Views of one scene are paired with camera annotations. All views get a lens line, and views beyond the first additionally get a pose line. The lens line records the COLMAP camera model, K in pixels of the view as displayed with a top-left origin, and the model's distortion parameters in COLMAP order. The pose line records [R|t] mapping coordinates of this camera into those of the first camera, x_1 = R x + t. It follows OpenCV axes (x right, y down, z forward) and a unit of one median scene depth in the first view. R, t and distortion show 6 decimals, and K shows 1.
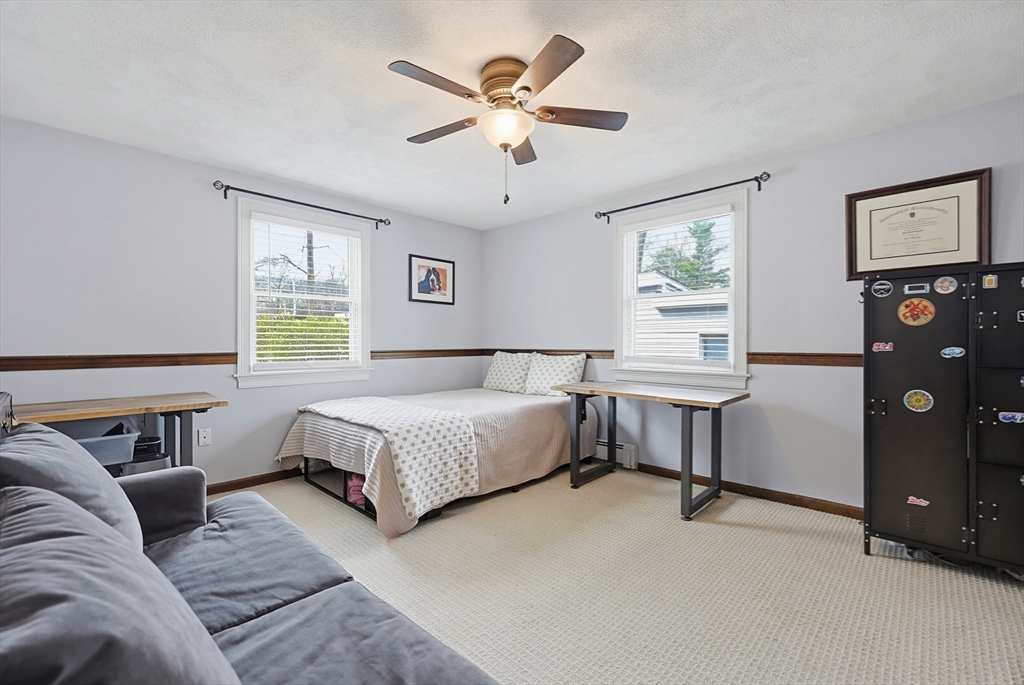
lens RADIAL K [[440.8, 0, 515.2], [0, 440.8, 335.3], [0, 0, 1]] dist [-0.000692, -0.000137]
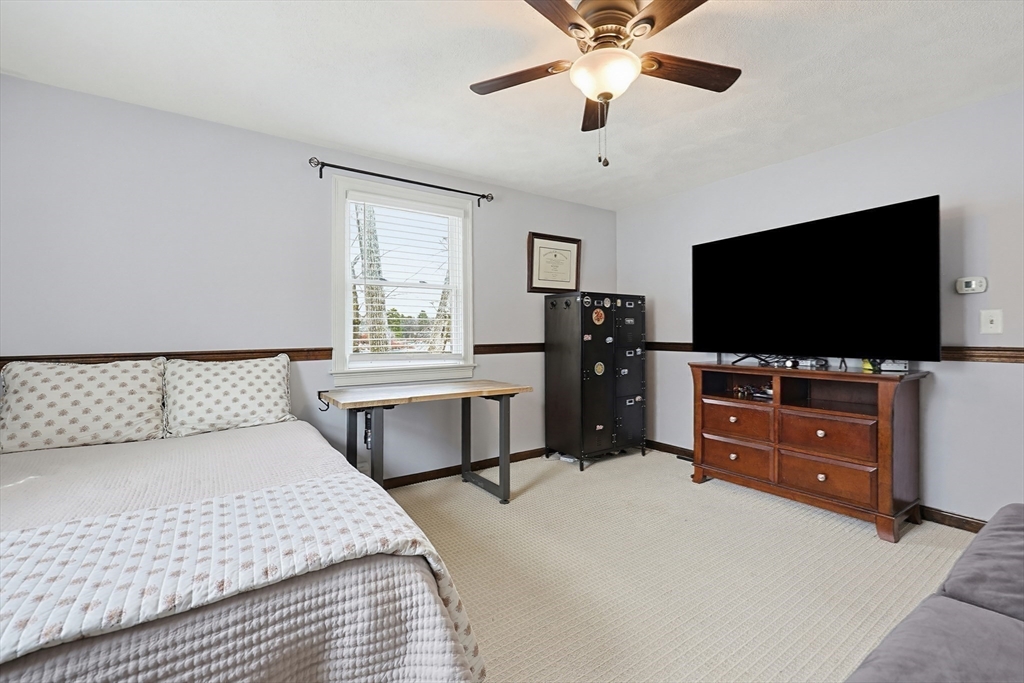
lens RADIAL K [[440.8, 0, 515.2], [0, 440.8, 334.3], [0, 0, 1]] dist [-0.000692, -0.000137]
pose [[0.198749, 0.001878, 0.980049, -0.659847], [-0.003042, 0.999995, -0.001299, 0.014547], [-0.980046, -0.002723, 0.198754, 0.777229]]
